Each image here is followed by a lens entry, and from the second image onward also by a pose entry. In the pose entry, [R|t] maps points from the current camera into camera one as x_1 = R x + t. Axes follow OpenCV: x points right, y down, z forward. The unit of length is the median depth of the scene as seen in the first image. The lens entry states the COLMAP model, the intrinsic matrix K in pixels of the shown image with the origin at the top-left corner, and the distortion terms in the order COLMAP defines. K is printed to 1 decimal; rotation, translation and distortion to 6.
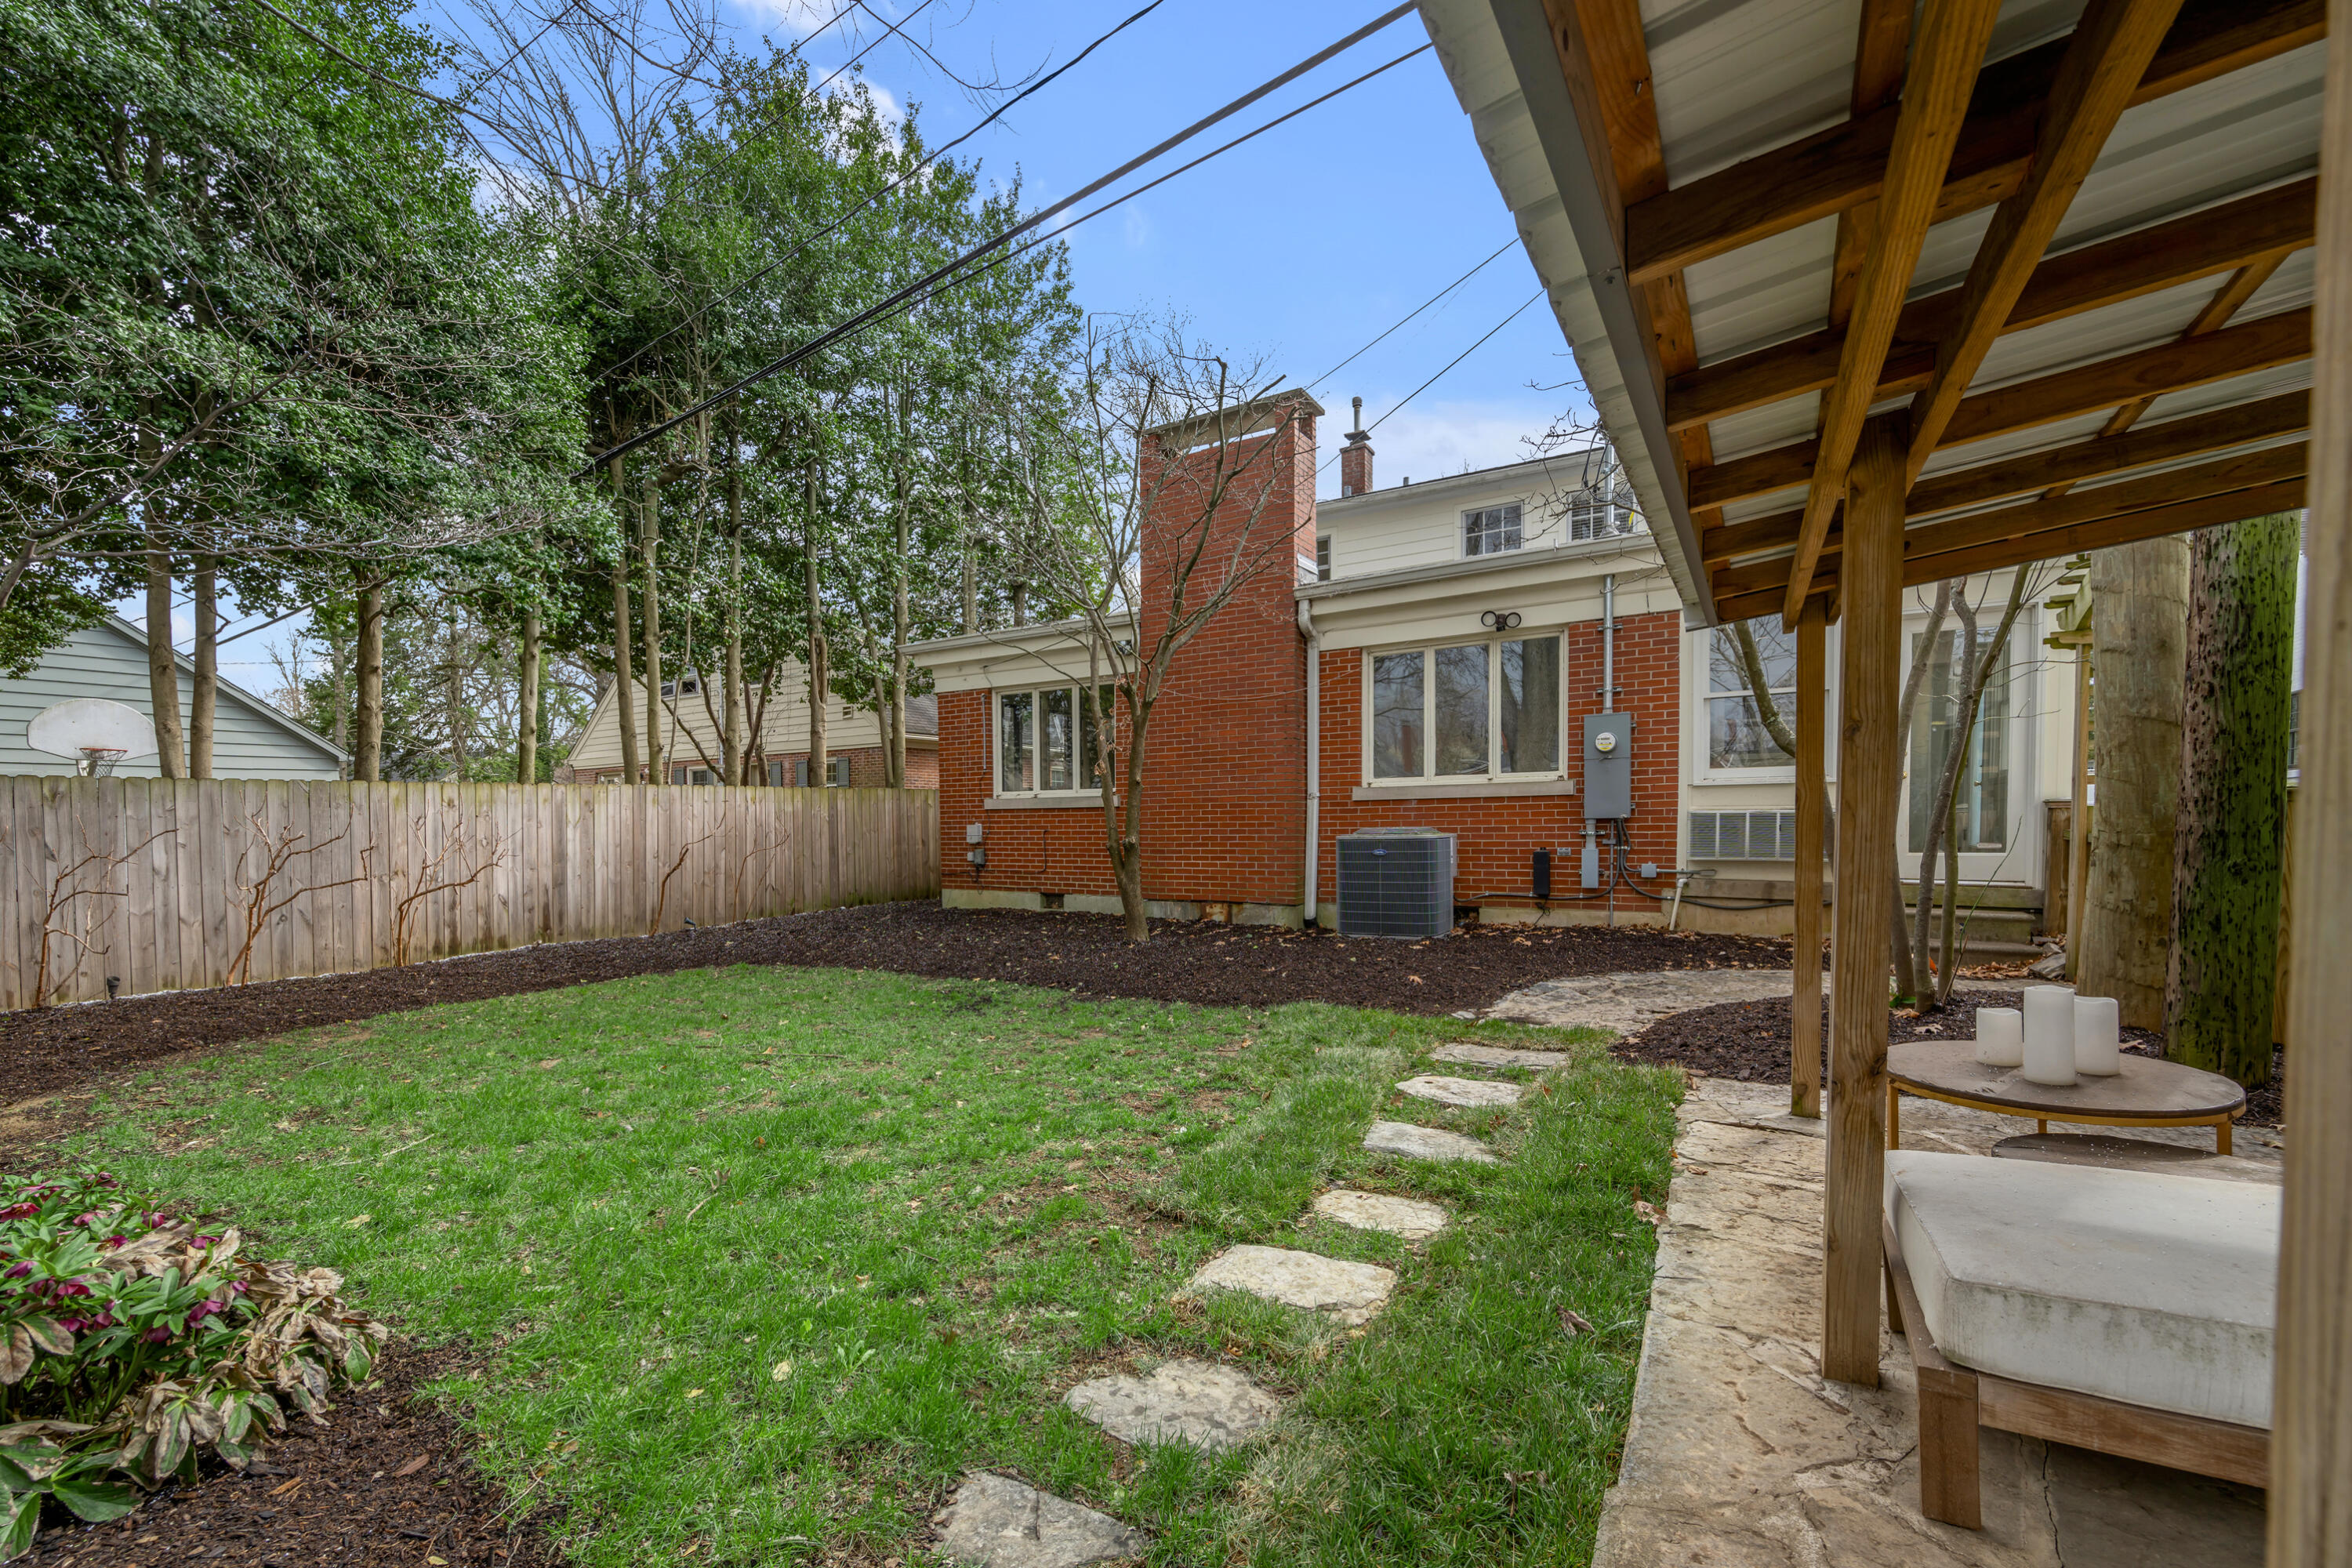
lens RADIAL K [[972.3, 0, 1162.4], [0, 972.3, 854.5], [0, 0, 1]] dist [0.001328, -0.000051]
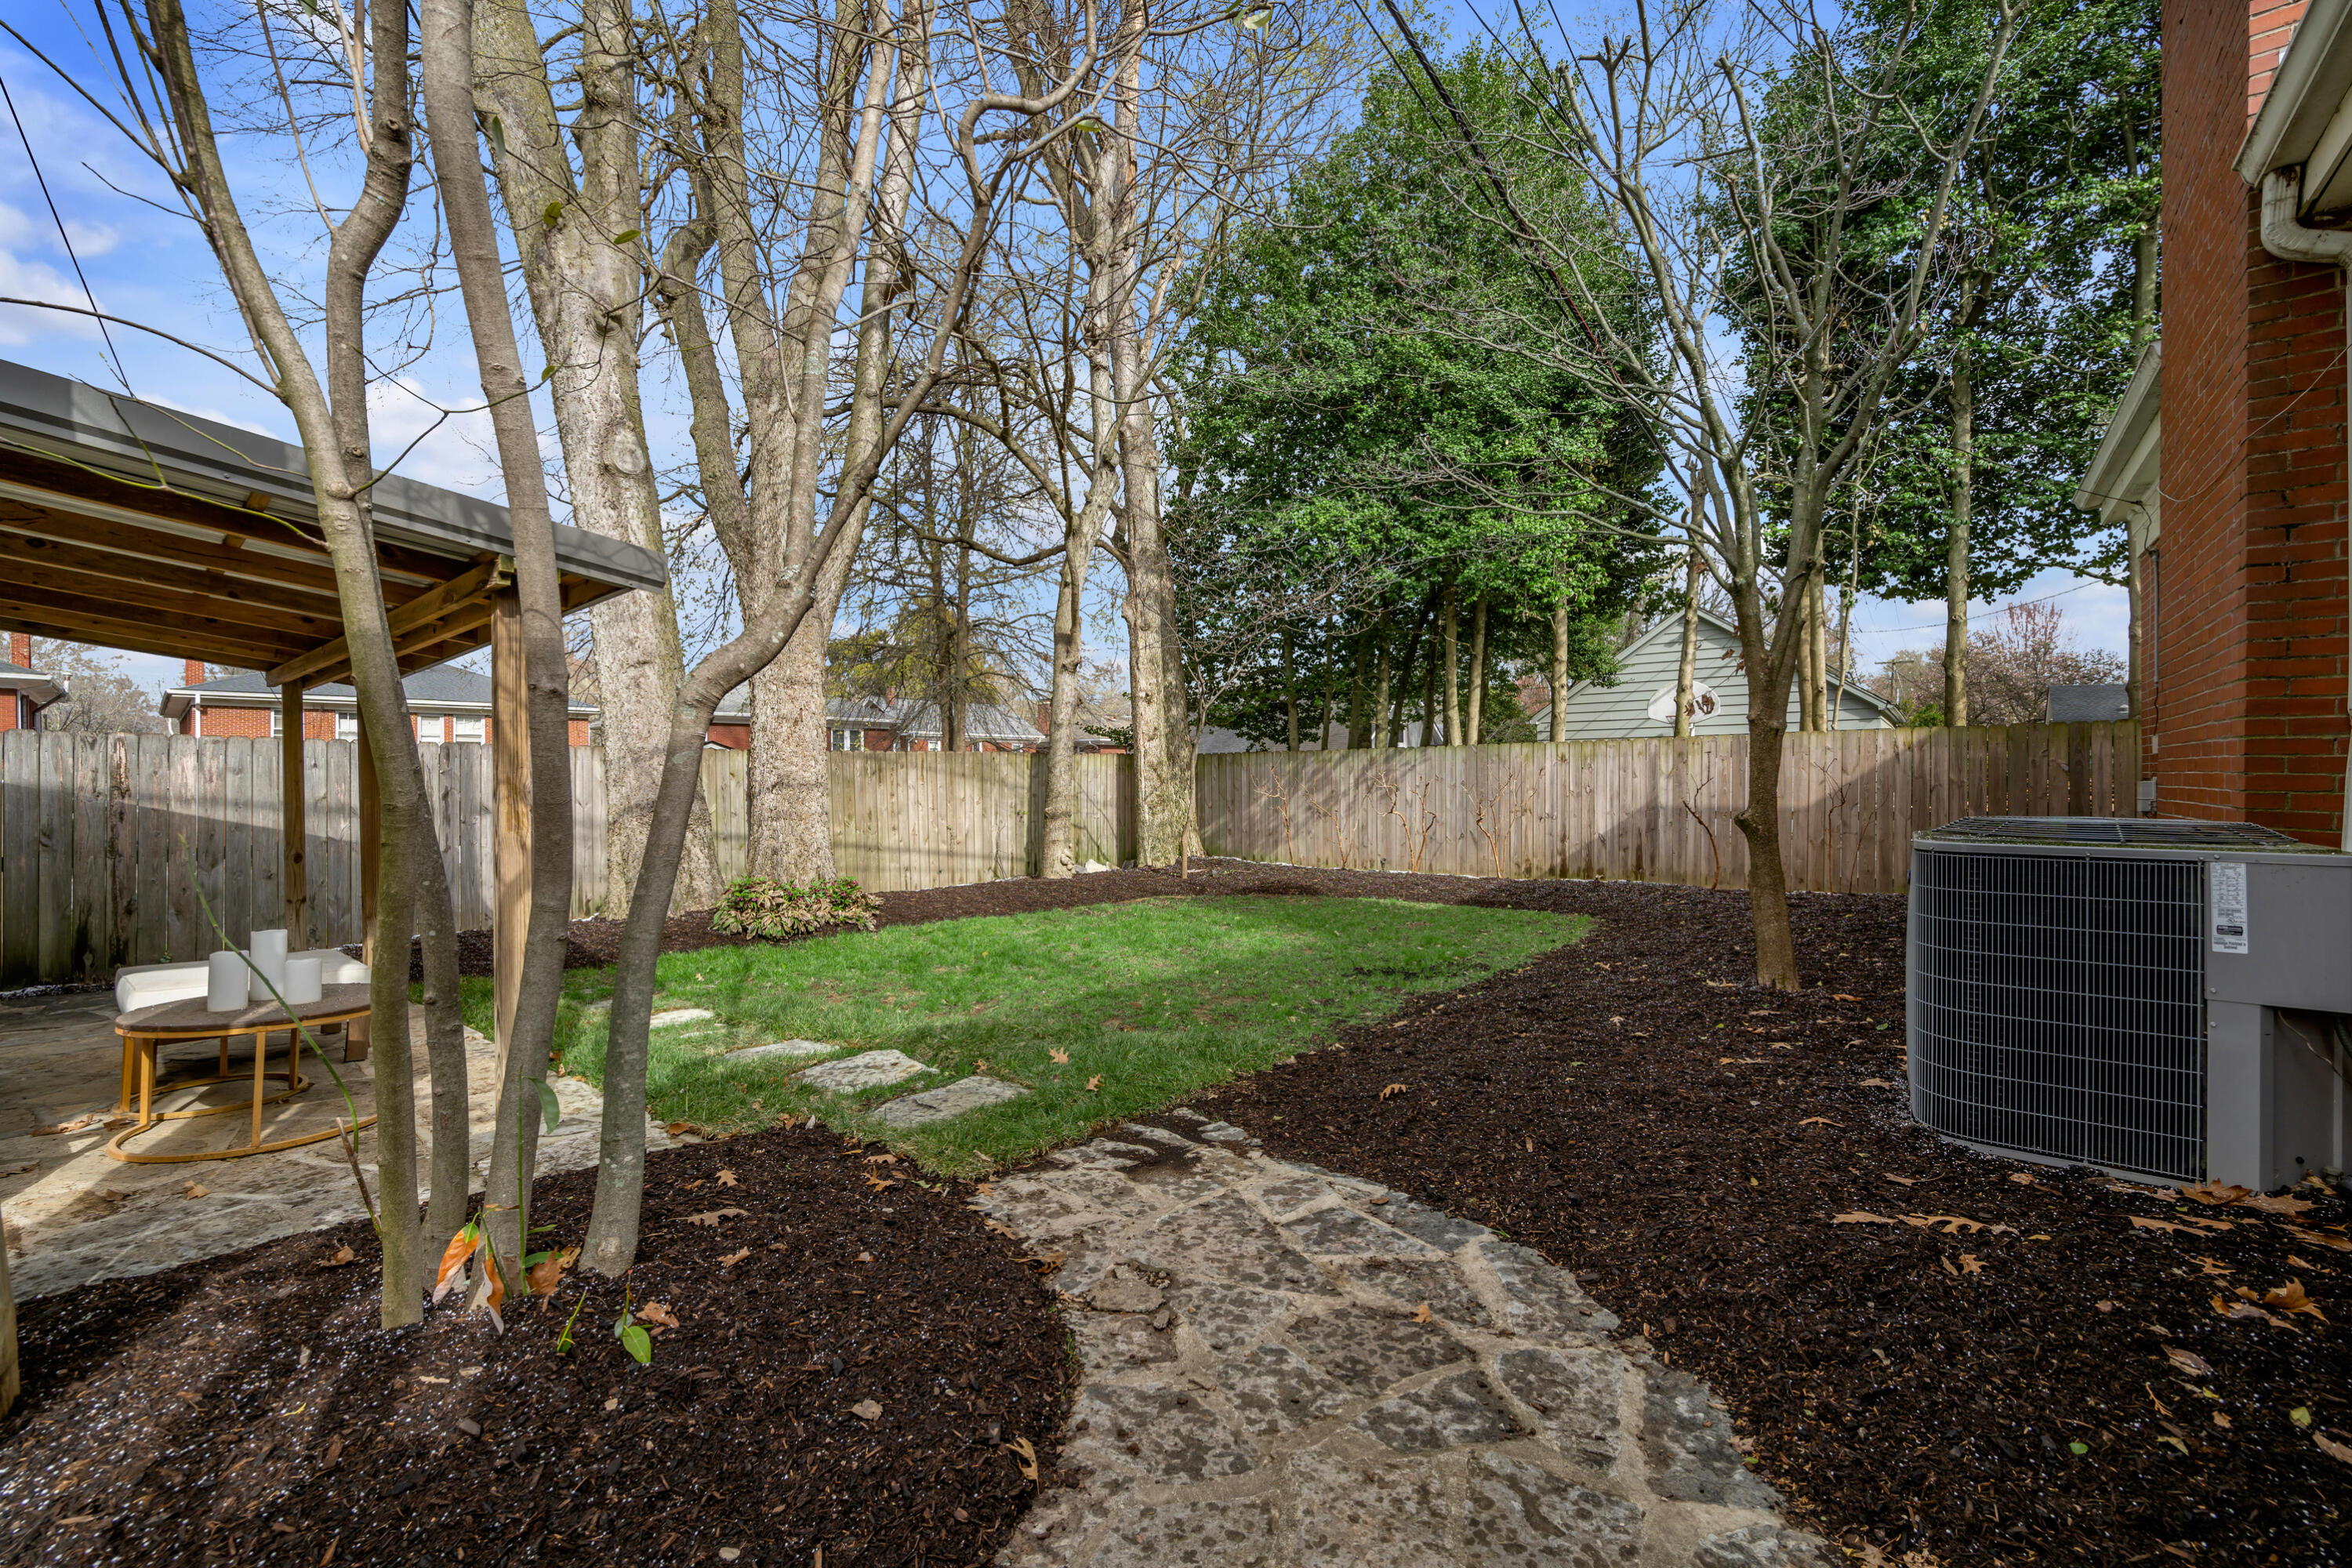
lens RADIAL K [[939.4, 0, 1175.7], [0, 939.4, 806.1], [0, 0, 1]] dist [-0.007447, -0.000296]
pose [[-0.143216, 0.044887, -0.988673, 0.613472], [-0.024344, 0.998509, 0.048860, -0.041422], [0.989392, 0.031066, -0.141910, 0.741822]]
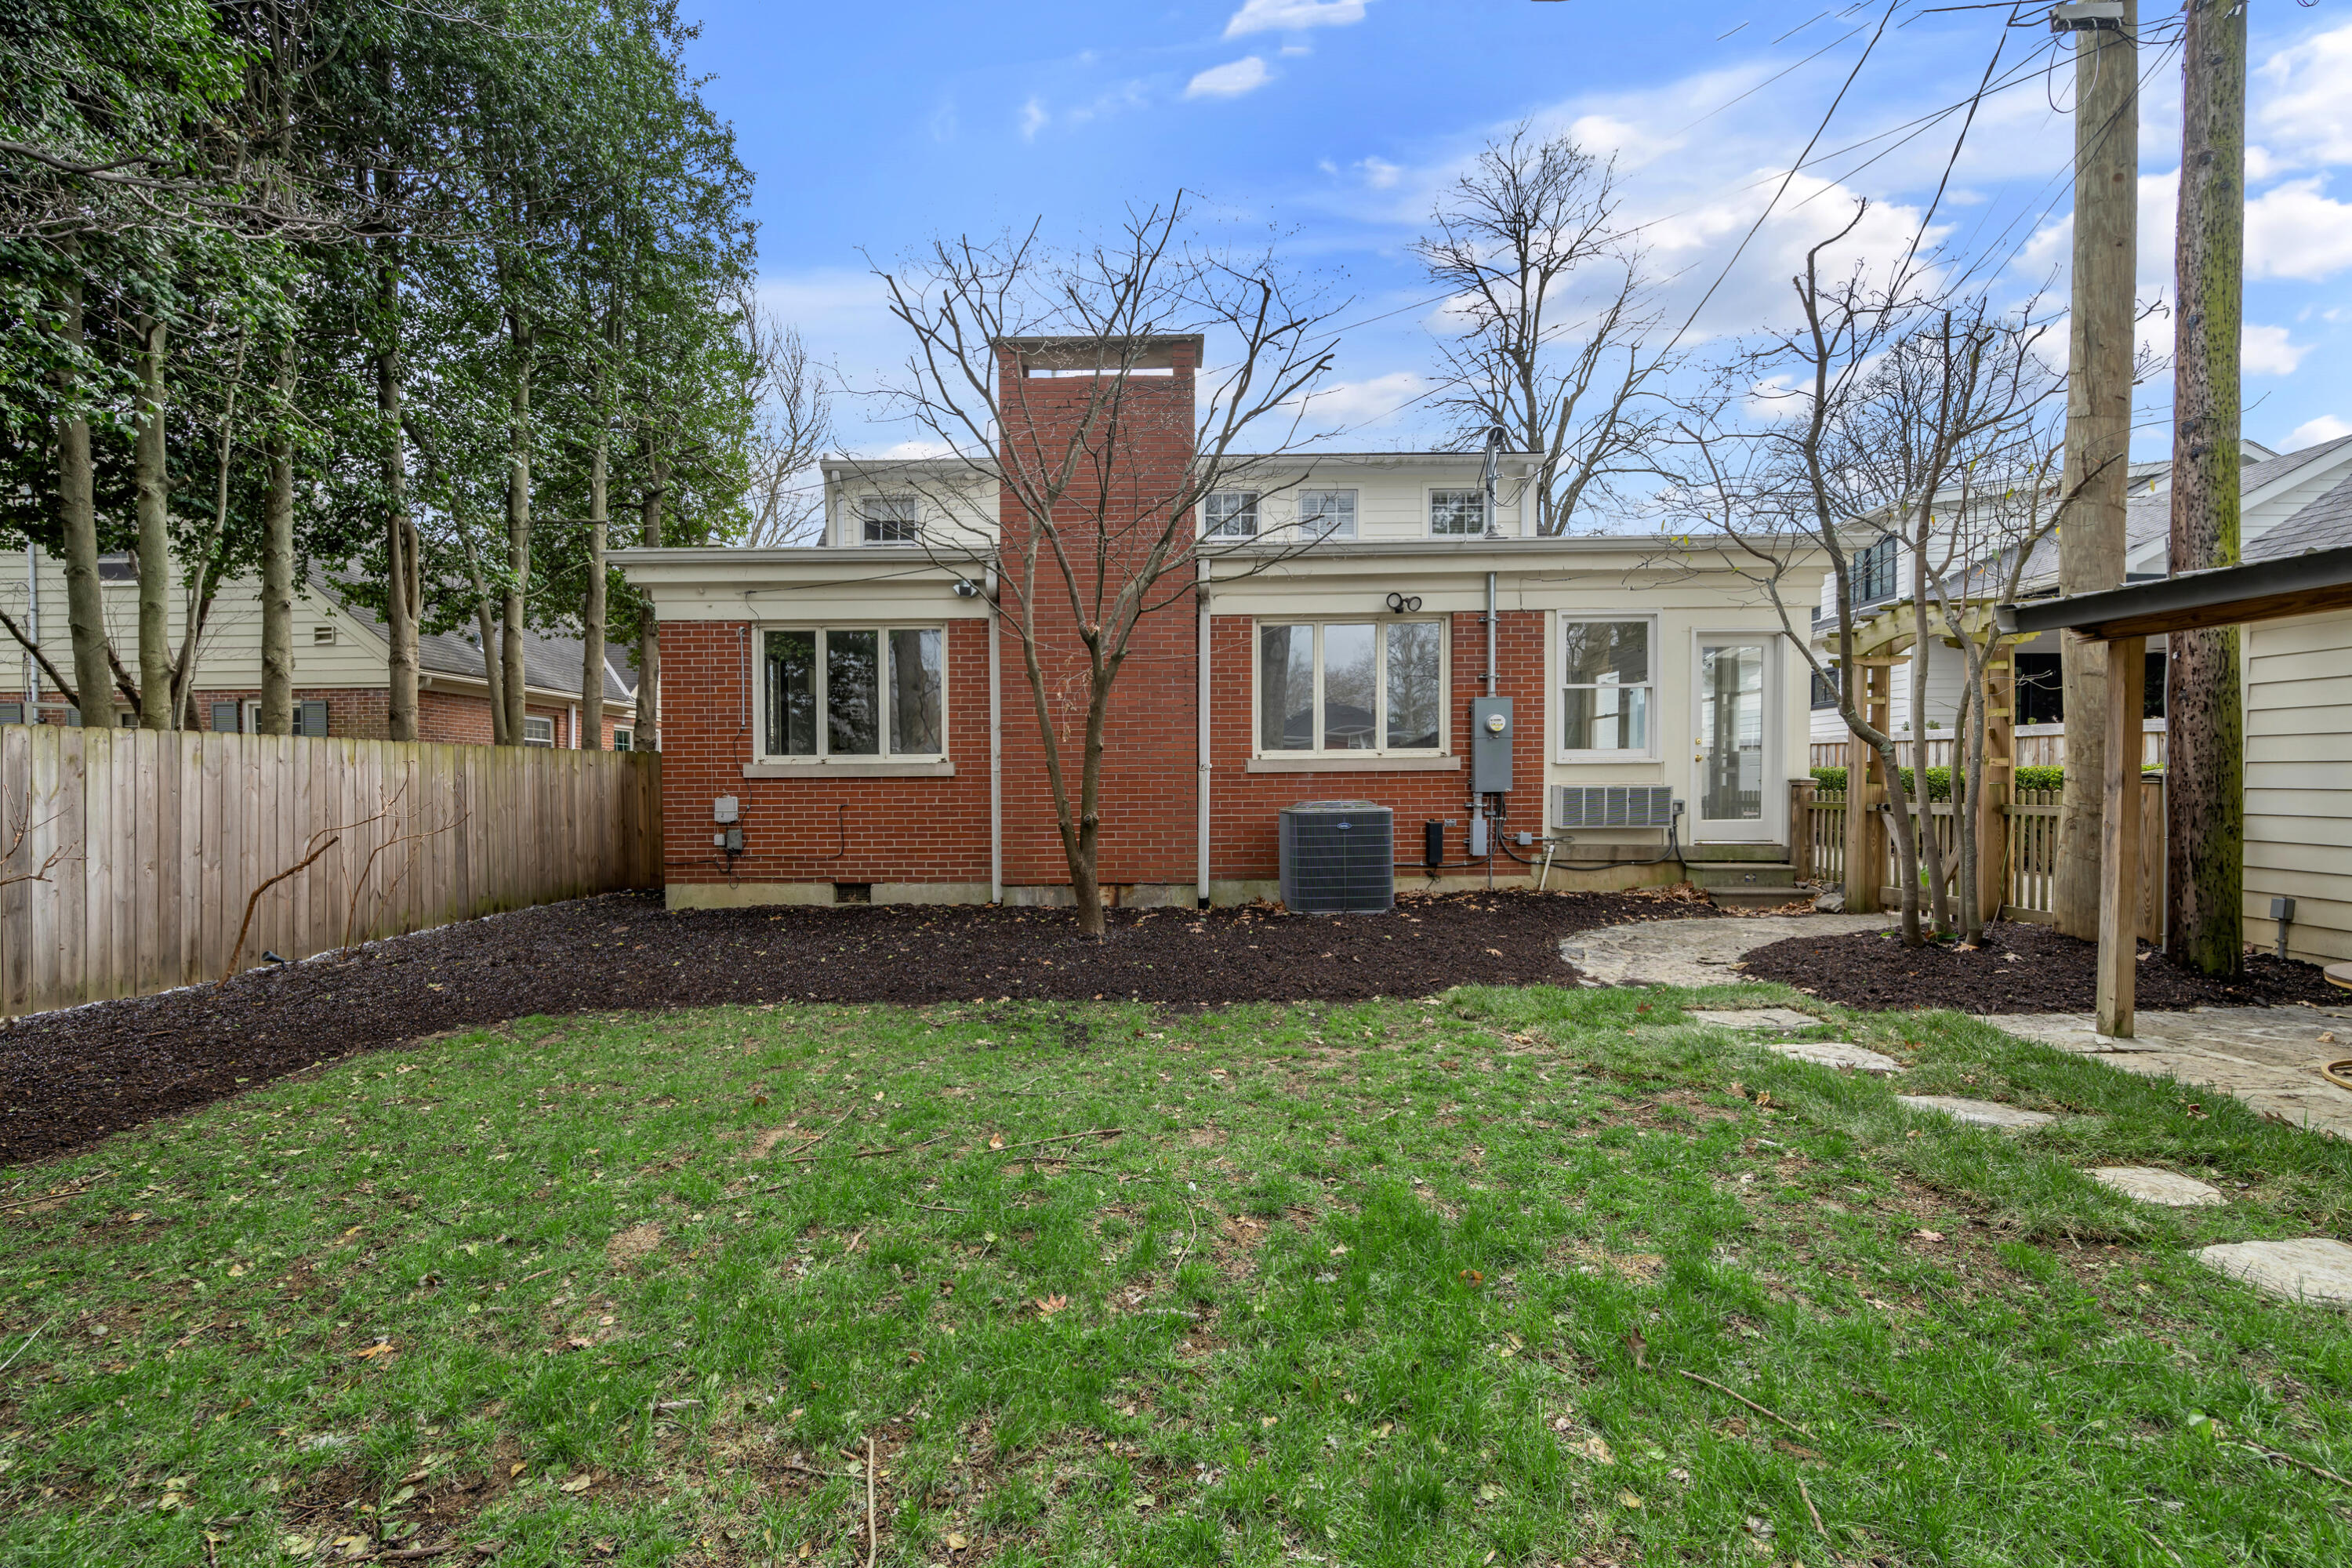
lens RADIAL K [[977.2, 0, 1165.4], [0, 977.2, 816.8], [0, 0, 1]] dist [-0.000138, -0.000465]
pose [[0.852682, -0.011021, 0.522314, -0.433719], [0.015896, 0.999862, -0.004853, -0.009603], [-0.522188, 0.012441, 0.852739, 0.246462]]
